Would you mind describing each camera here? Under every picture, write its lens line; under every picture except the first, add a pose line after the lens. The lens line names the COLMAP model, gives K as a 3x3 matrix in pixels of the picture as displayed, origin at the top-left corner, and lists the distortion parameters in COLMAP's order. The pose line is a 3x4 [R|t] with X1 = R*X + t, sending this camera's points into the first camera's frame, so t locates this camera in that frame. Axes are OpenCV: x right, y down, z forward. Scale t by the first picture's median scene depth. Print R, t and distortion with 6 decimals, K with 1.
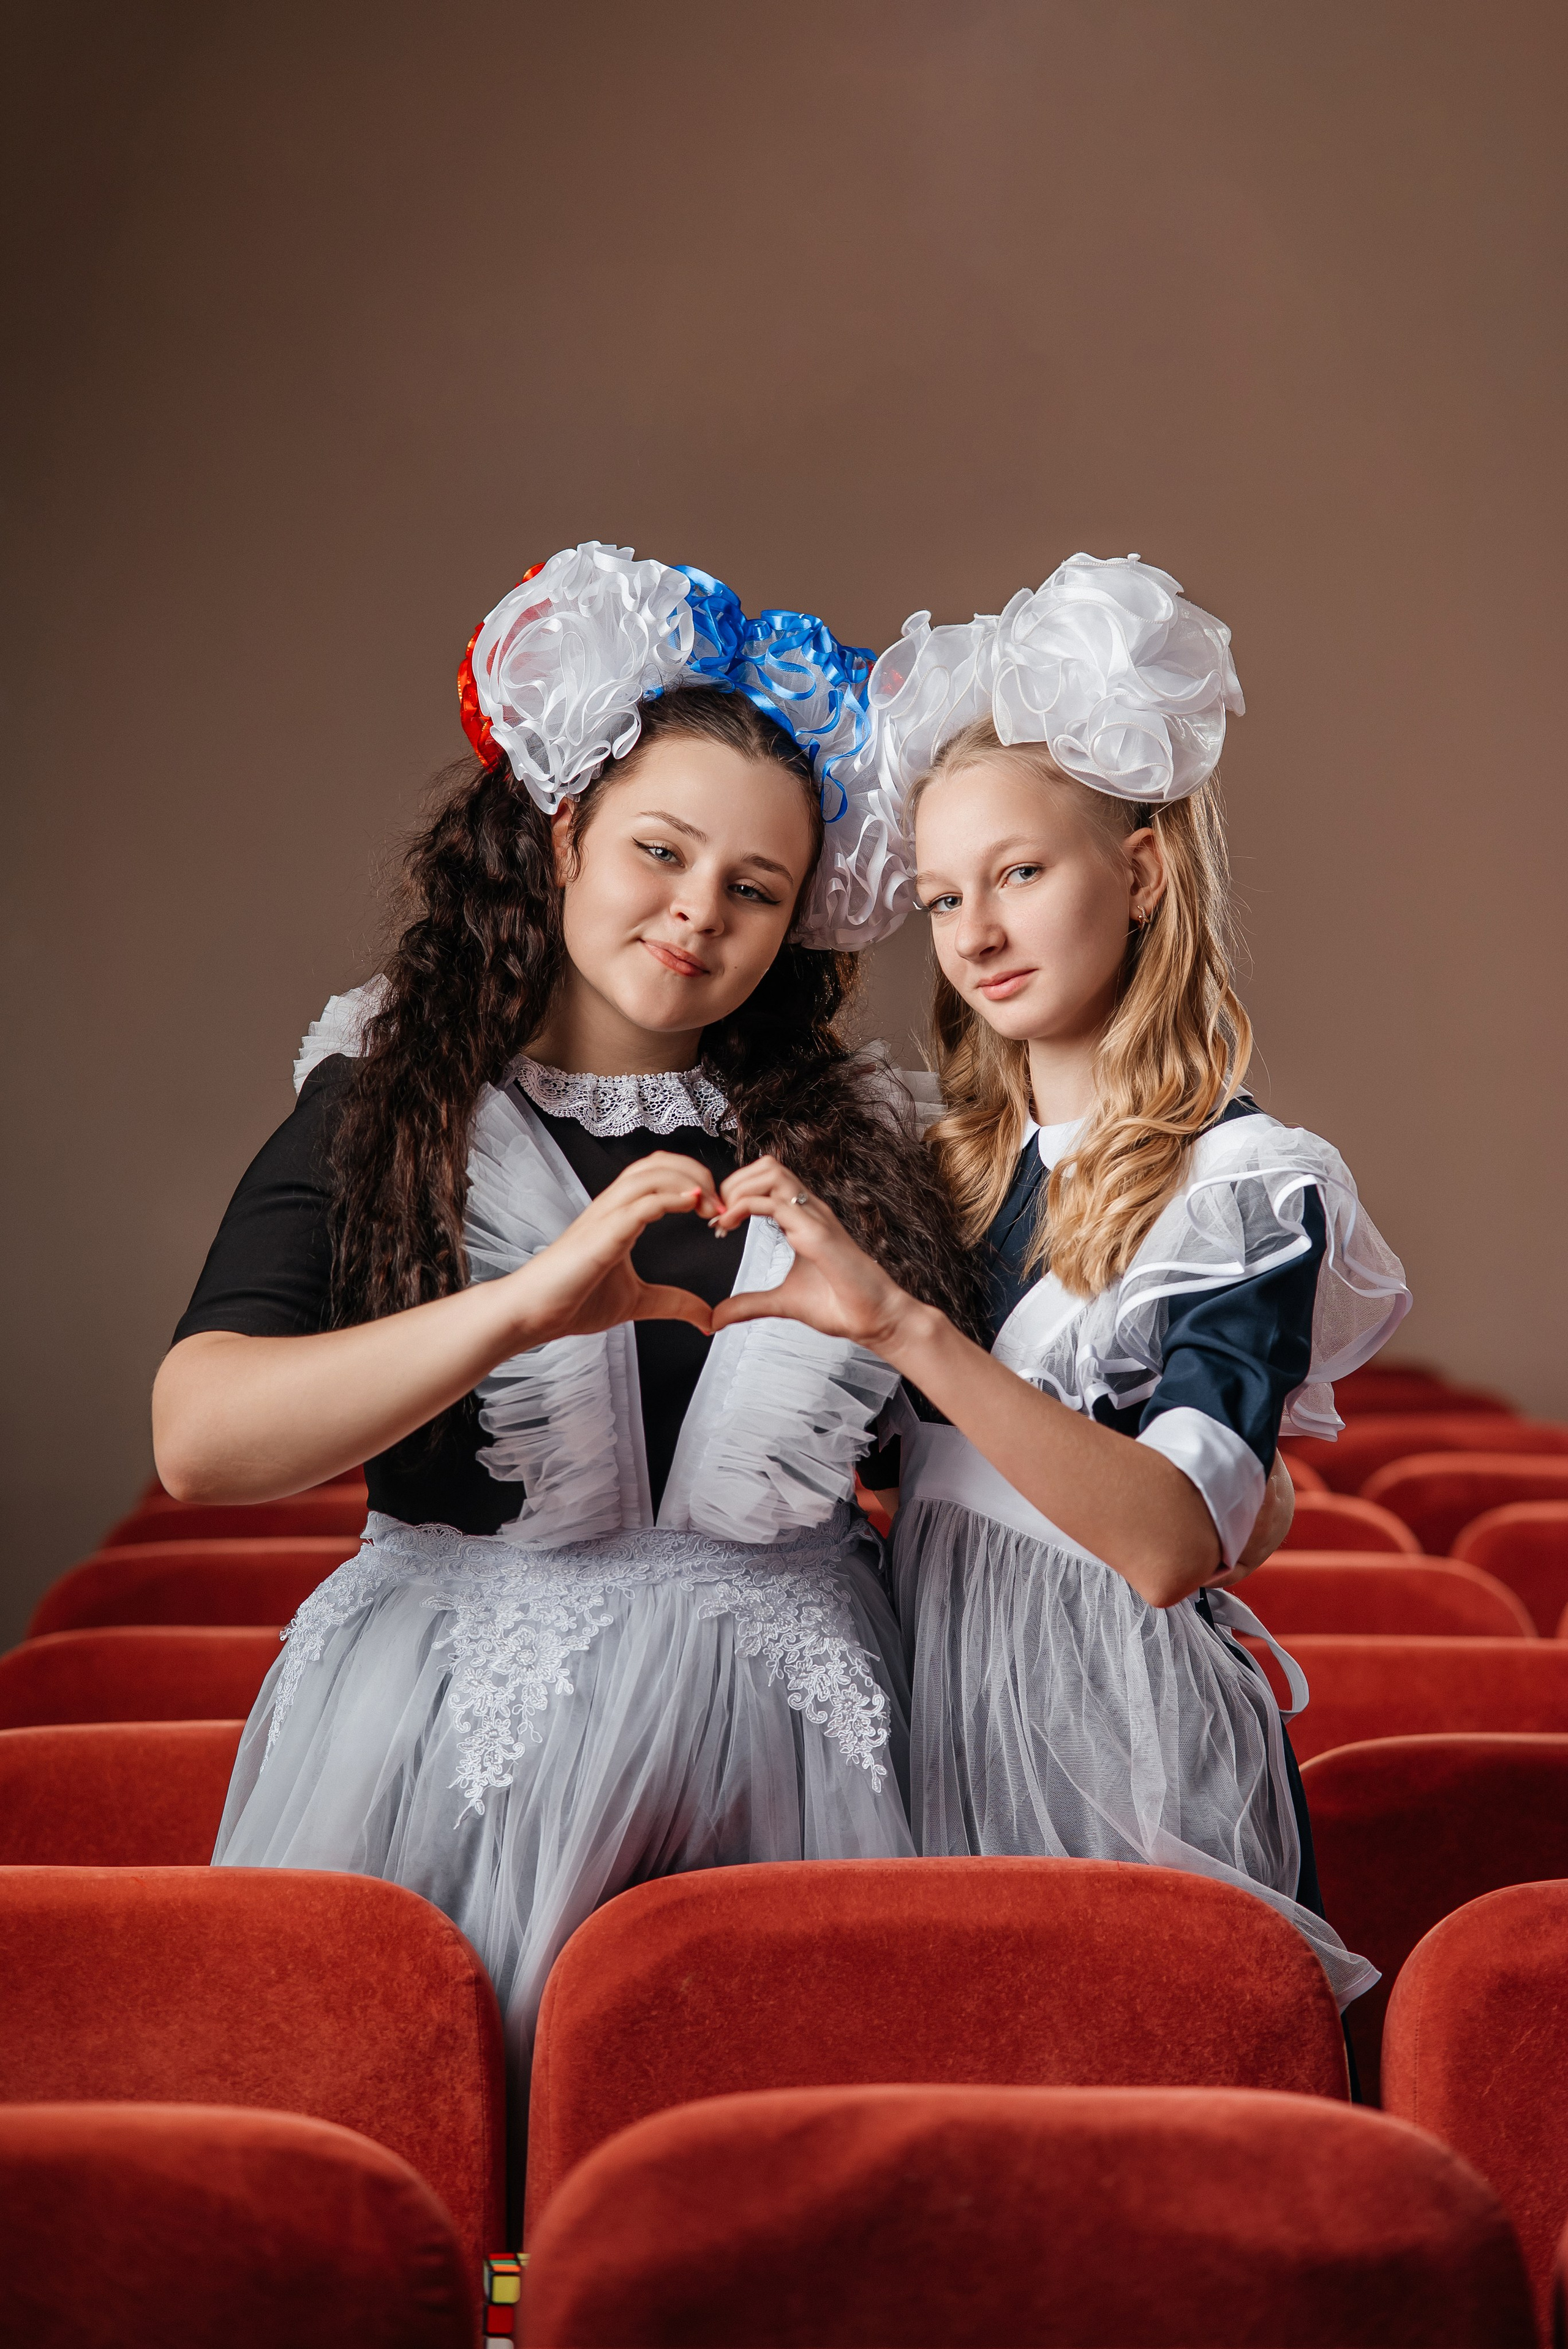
lens RADIAL K [[5399.0, 0, 822.1], [0, 5399.0, 1126.4], [0, 0, 1]] dist [0.315443, 0.000000]
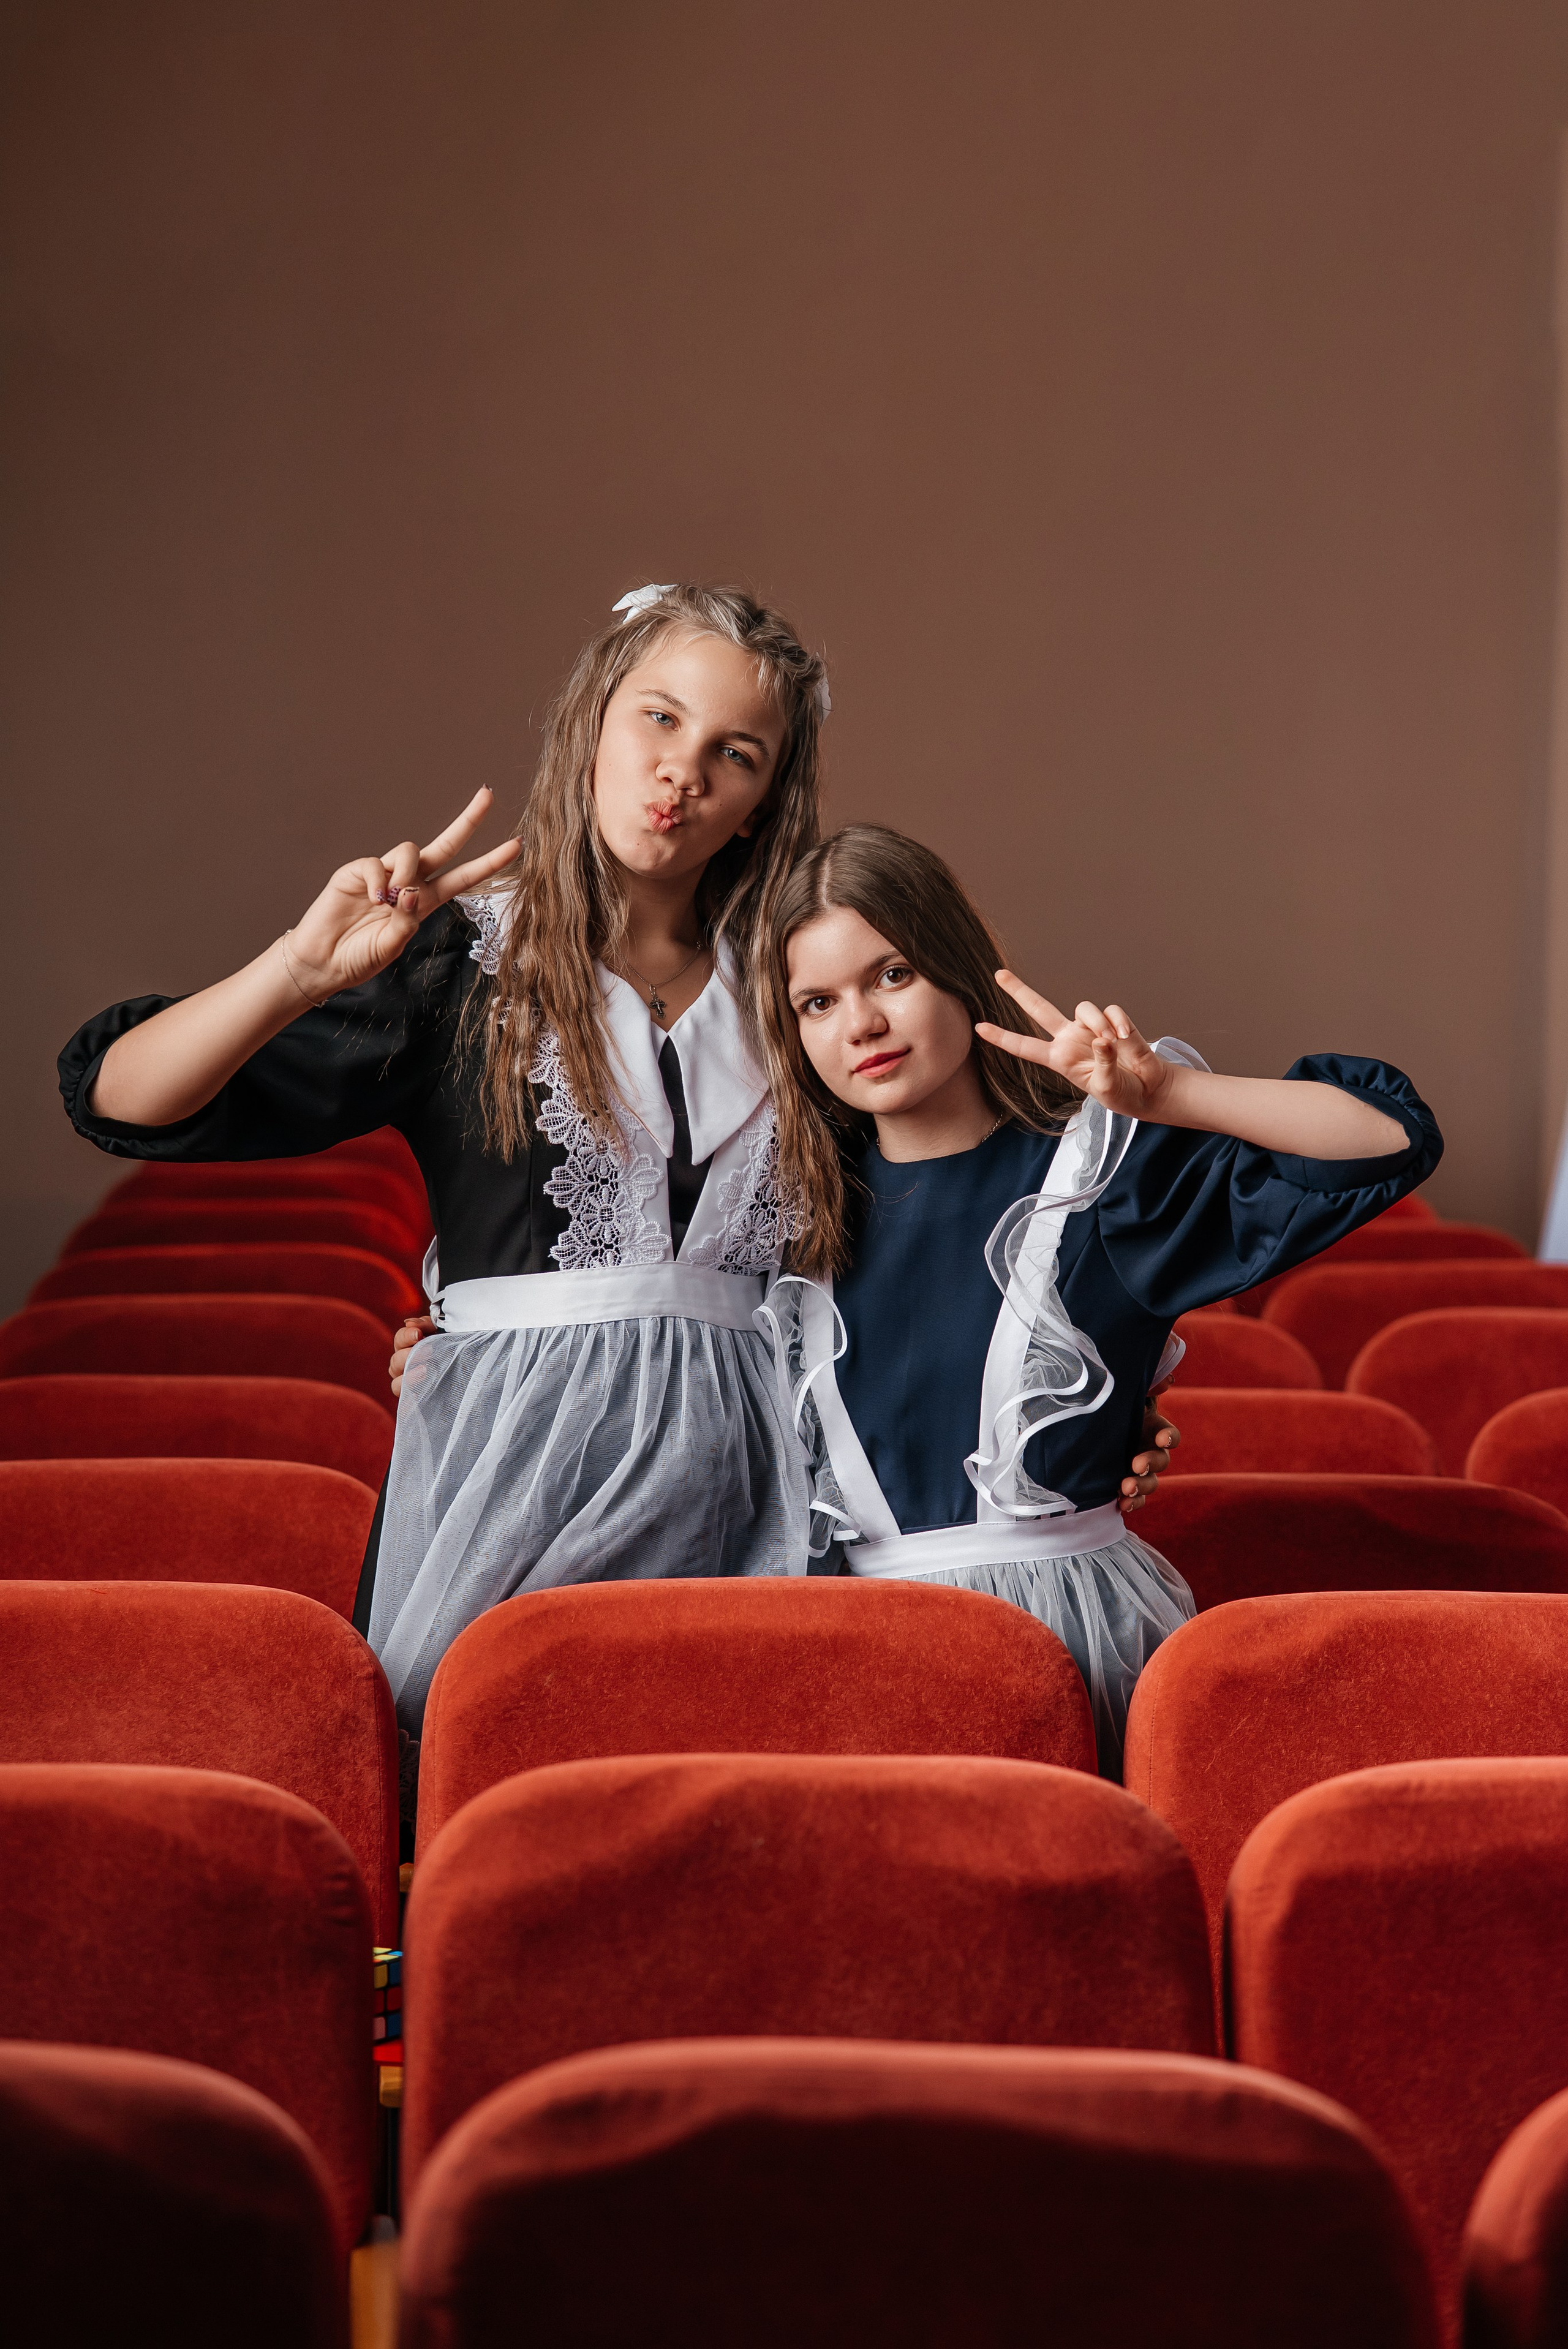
lens RADIAL K [[5399.0, 0, 821.8], [0, 5399.0, 1215.7], [0, 0, 1]] dist [0.315443, 0.000000]
pose [[0.999868, 0.006069, 0.015072, 0.016762], [-0.007025, 0.997911, 0.064213, -0.022652], [-0.014651, -0.064311, 0.997822, -0.192490]]
